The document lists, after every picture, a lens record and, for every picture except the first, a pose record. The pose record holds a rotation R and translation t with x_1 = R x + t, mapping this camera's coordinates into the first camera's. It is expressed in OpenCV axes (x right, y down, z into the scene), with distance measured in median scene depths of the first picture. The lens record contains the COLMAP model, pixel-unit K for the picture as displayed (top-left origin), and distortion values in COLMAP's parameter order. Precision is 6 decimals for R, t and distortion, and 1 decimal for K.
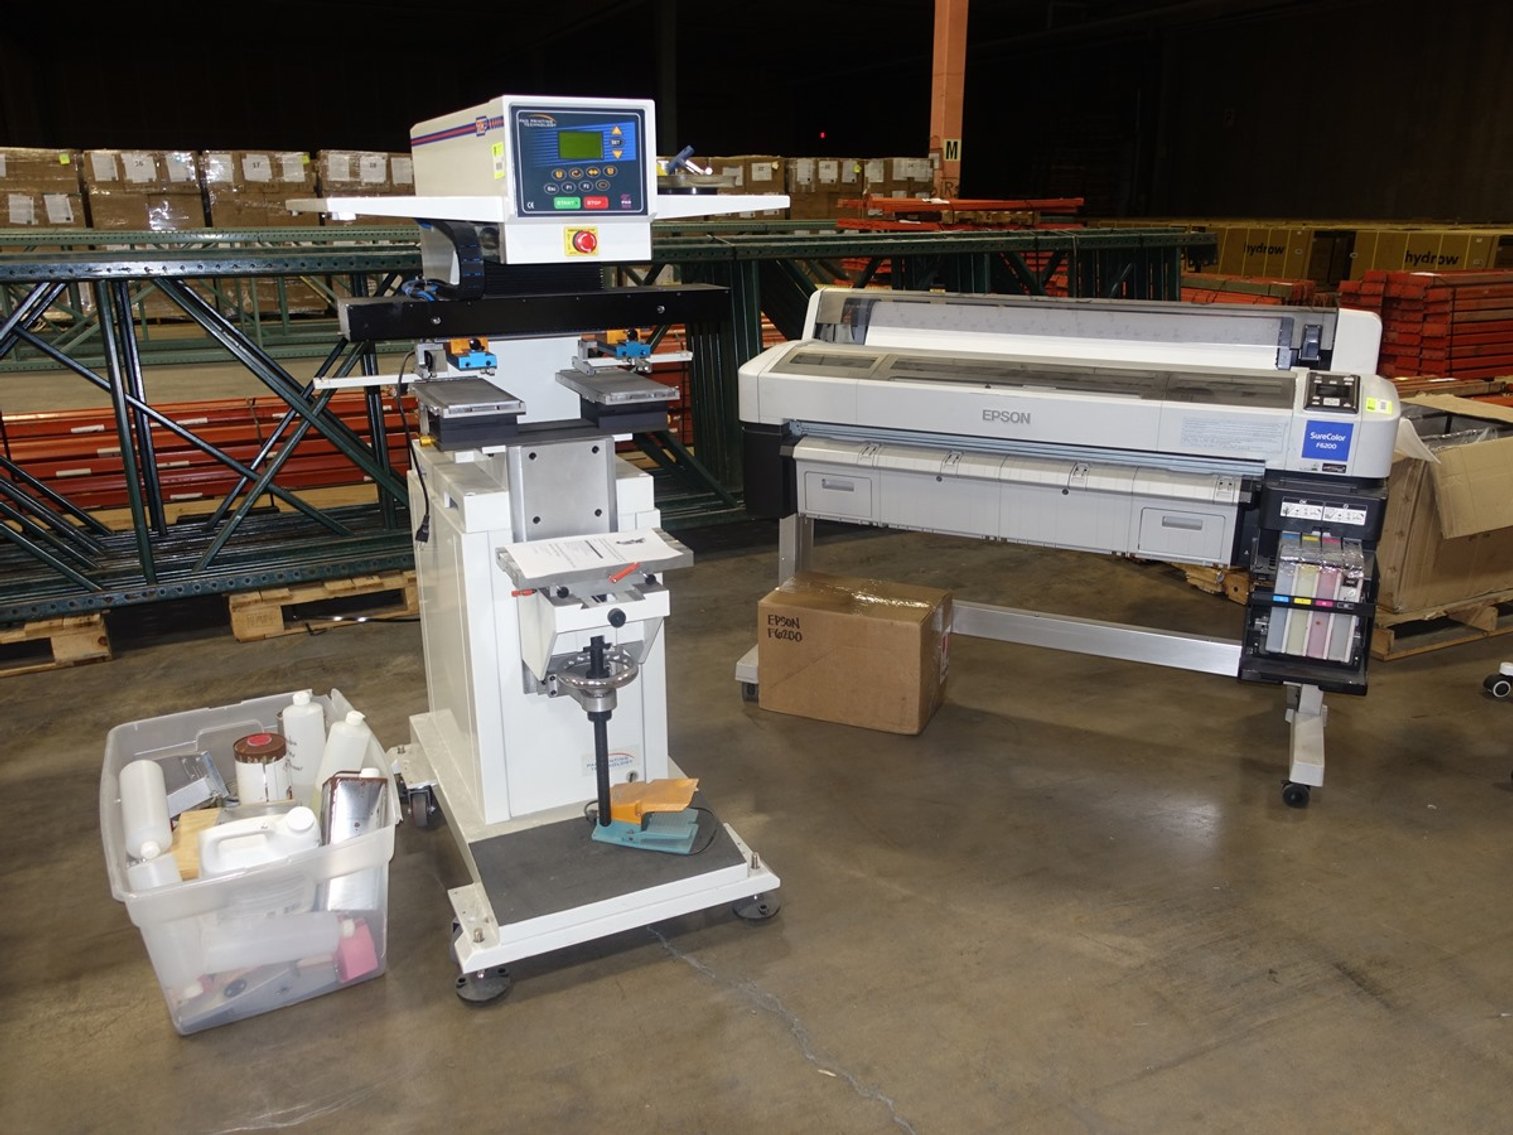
lens RADIAL K [[1155.9, 0, 757.2], [0, 1155.9, 567.6], [0, 0, 1]] dist [-0.000320, -0.000036]
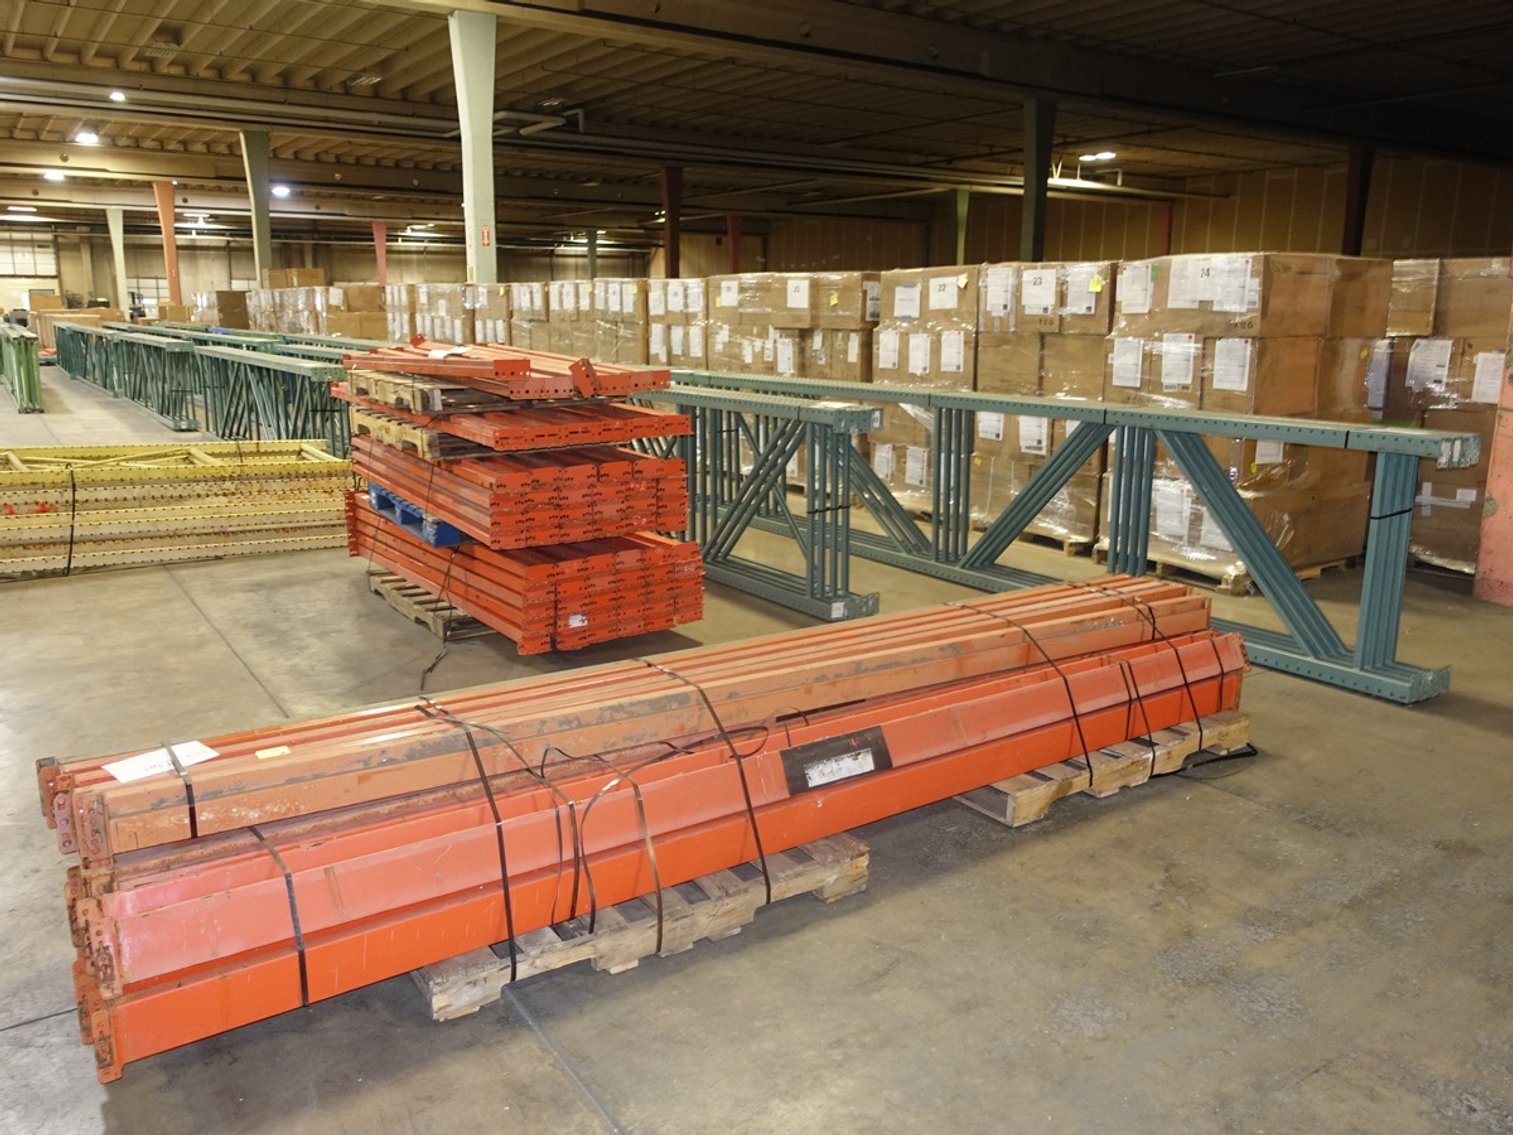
lens RADIAL K [[1155.9, 0, 757.7], [0, 1155.9, 564.7], [0, 0, 1]] dist [-0.000320, -0.000036]
pose [[0.158145, 0.220148, -0.962562, 0.521516], [-0.299081, 0.939716, 0.165785, -0.281175], [0.941032, 0.261666, 0.214454, 0.819545]]
